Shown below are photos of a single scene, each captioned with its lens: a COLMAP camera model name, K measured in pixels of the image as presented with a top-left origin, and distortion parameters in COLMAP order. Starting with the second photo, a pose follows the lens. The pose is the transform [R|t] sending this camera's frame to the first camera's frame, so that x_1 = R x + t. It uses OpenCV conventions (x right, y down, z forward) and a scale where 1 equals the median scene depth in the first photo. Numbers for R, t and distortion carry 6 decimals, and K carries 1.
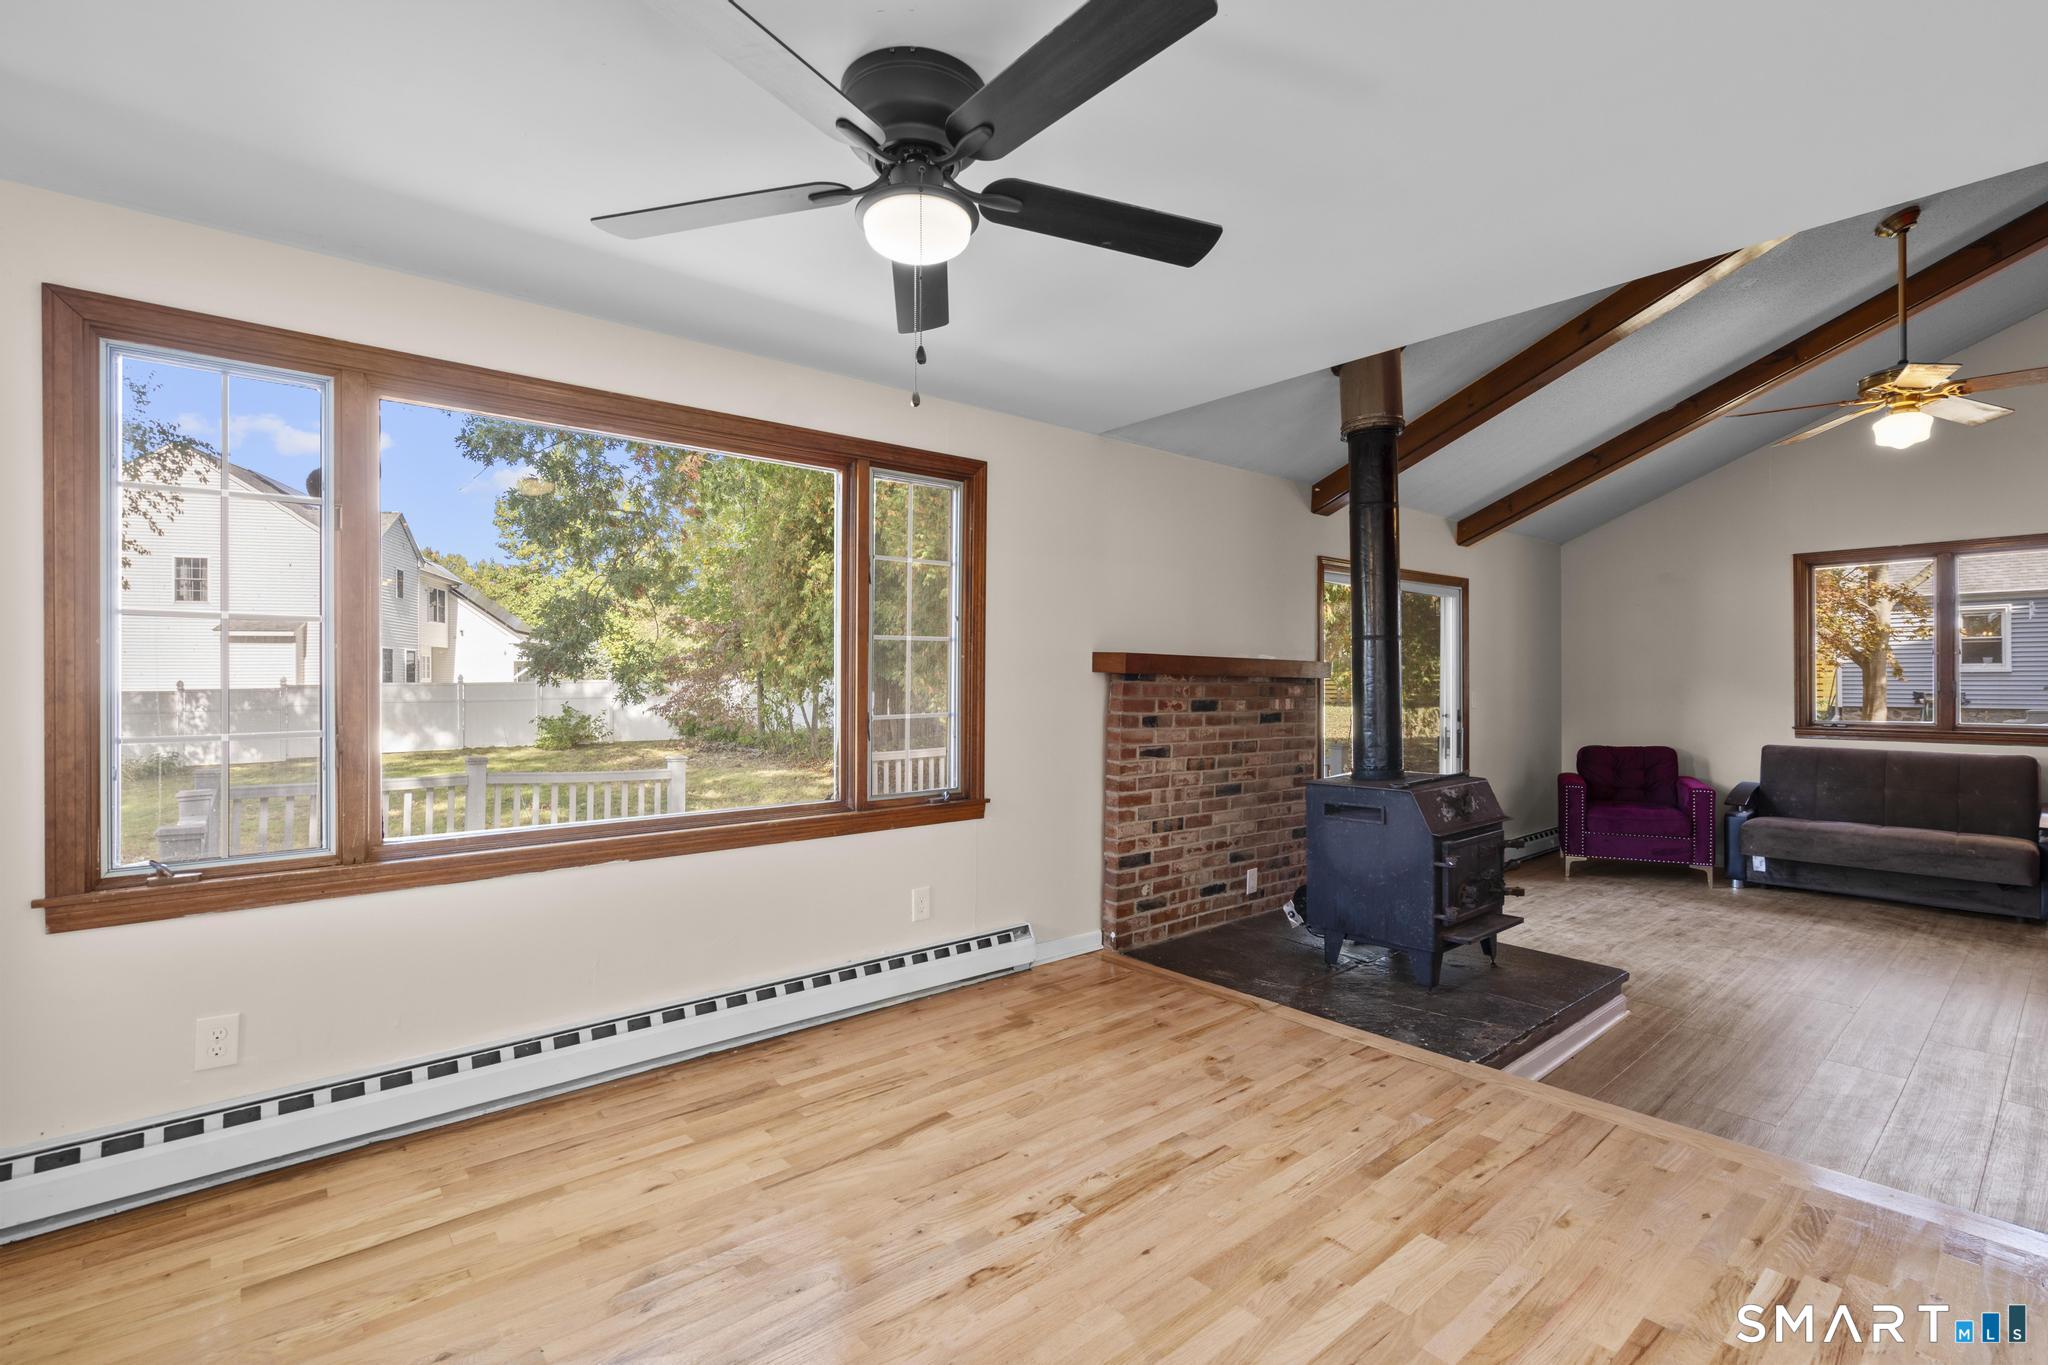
lens RADIAL K [[923.5, 0, 1026.6], [0, 923.5, 677.4], [0, 0, 1]] dist [-0.002413, 0.004177]
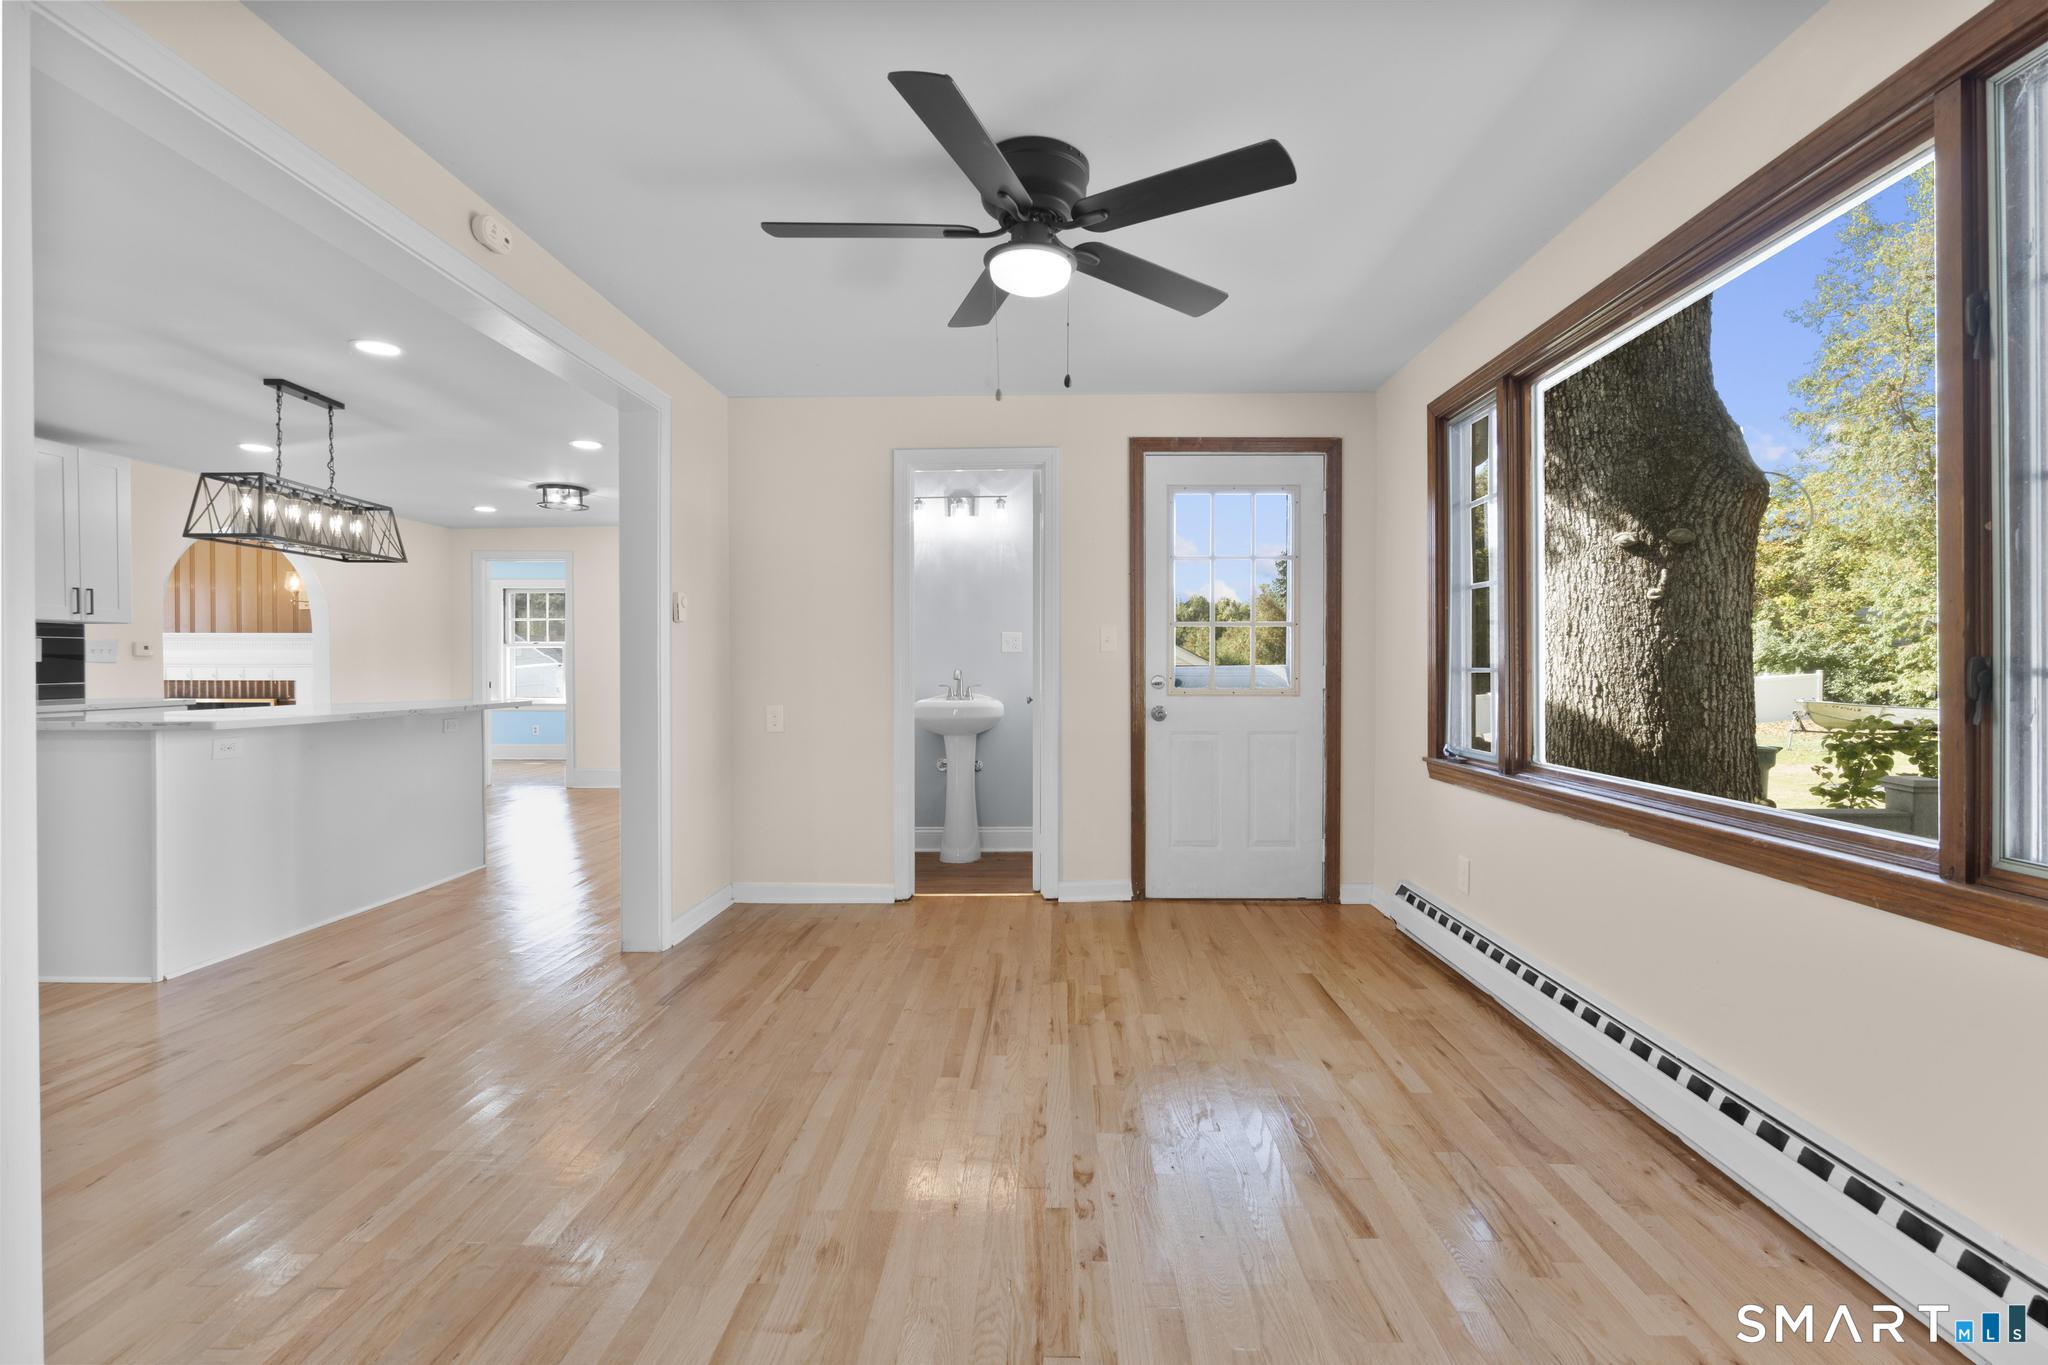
lens RADIAL K [[923.5, 0, 1036.2], [0, 923.5, 677.4], [0, 0, 1]] dist [-0.002413, 0.004177]
pose [[-0.665767, 0.007739, -0.746119, 0.354307], [0.004501, 0.999970, 0.006355, 0.034812], [0.746146, 0.000873, -0.665782, 0.773465]]
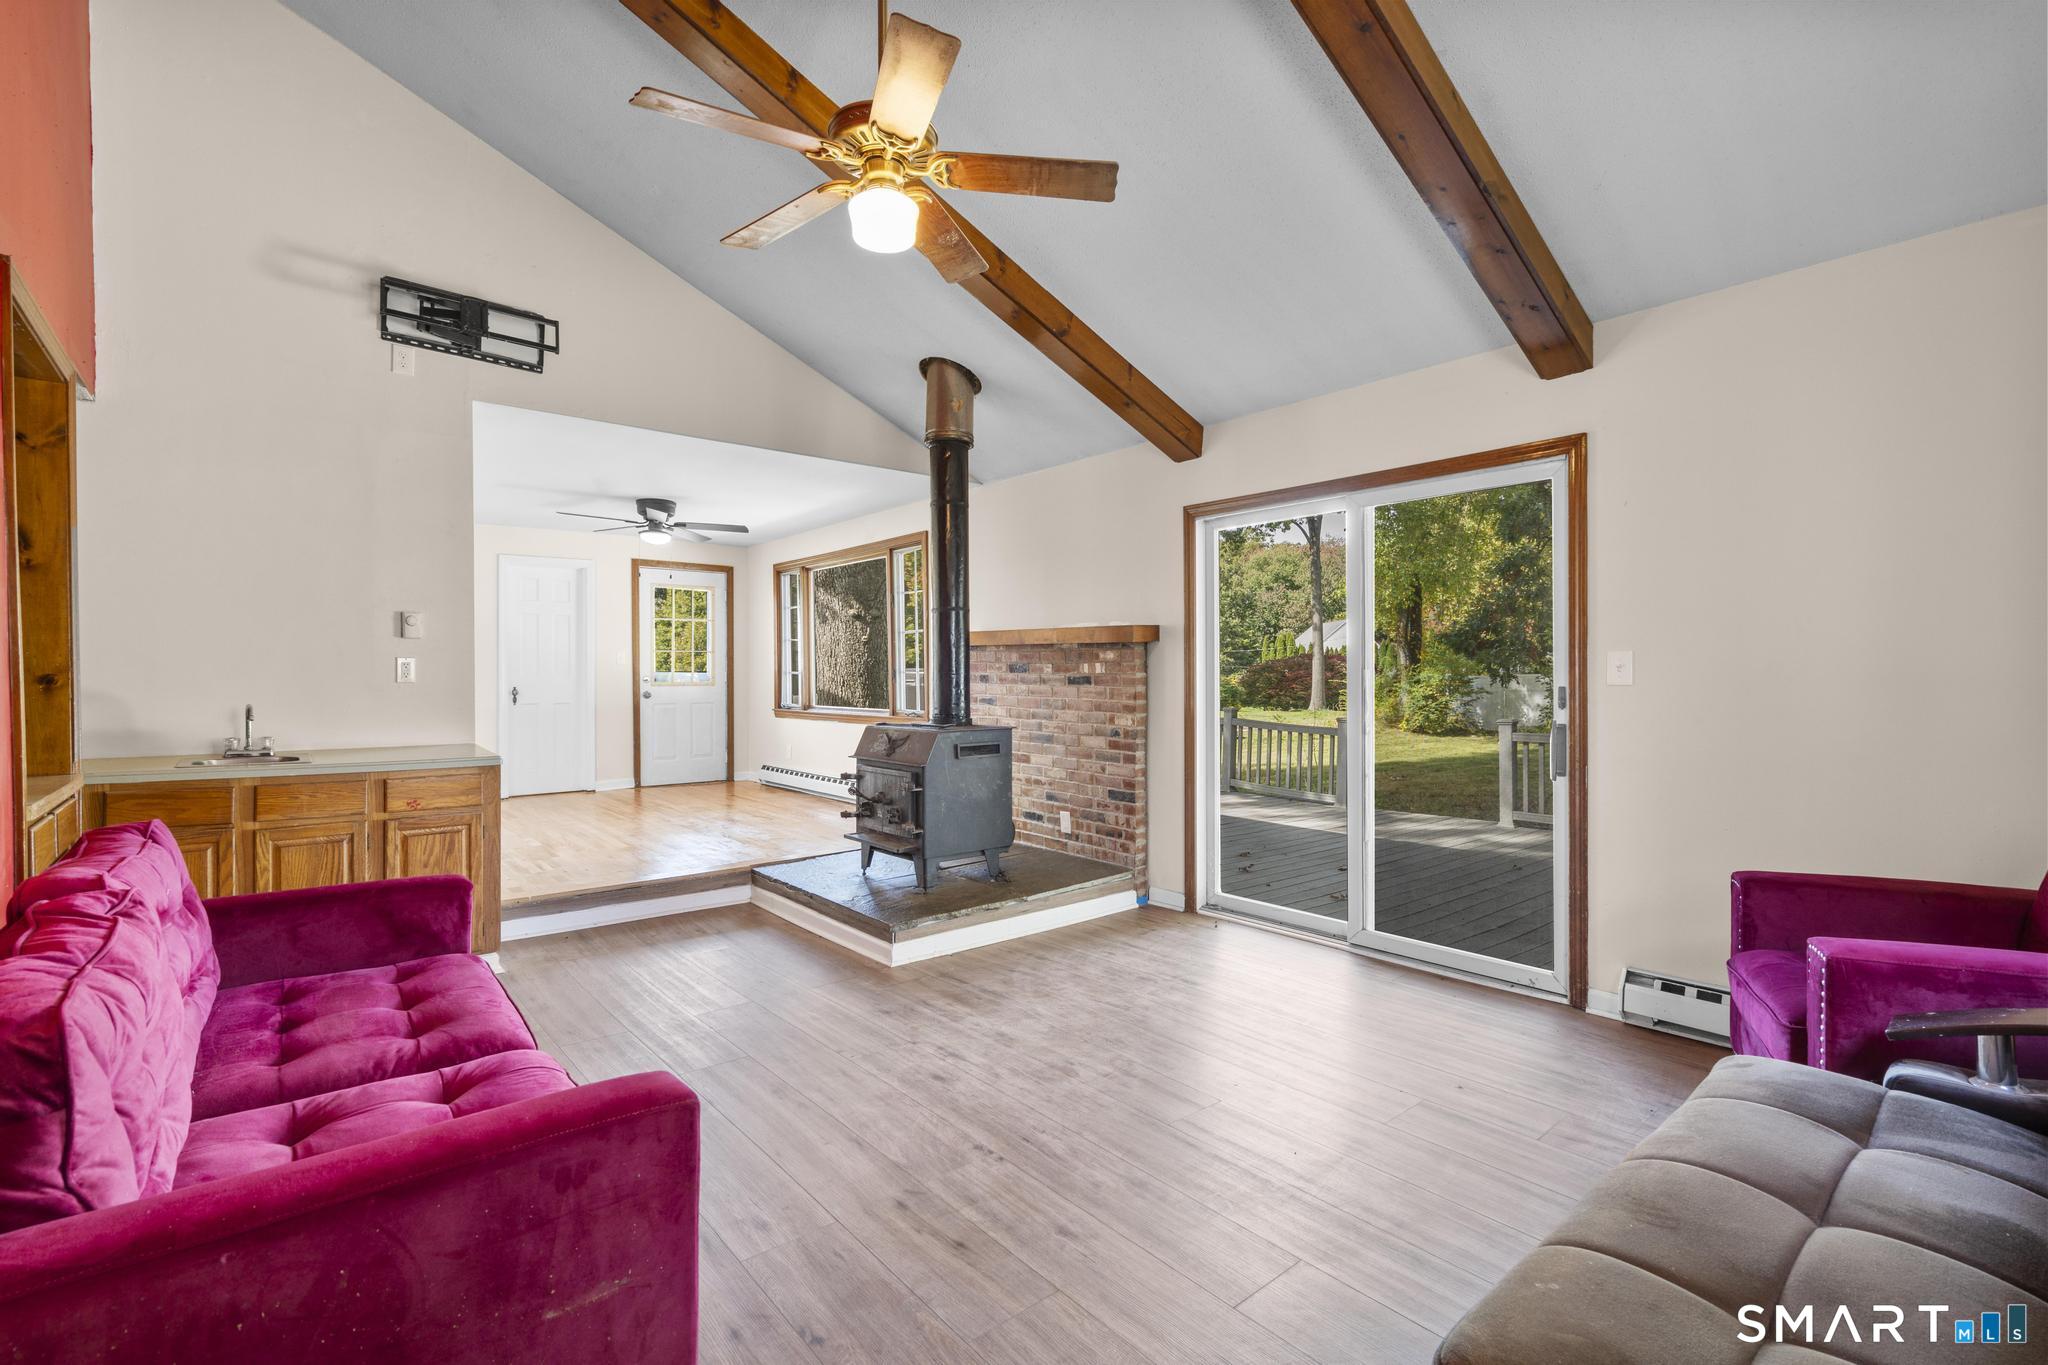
lens RADIAL K [[923.5, 0, 1025.4], [0, 923.5, 681.7], [0, 0, 1]] dist [-0.002413, 0.004177]
pose [[-0.018710, 0.009185, -0.999783, 1.540496], [0.006704, 0.999936, 0.009061, 0.039213], [0.999802, -0.006533, -0.018770, 1.078530]]
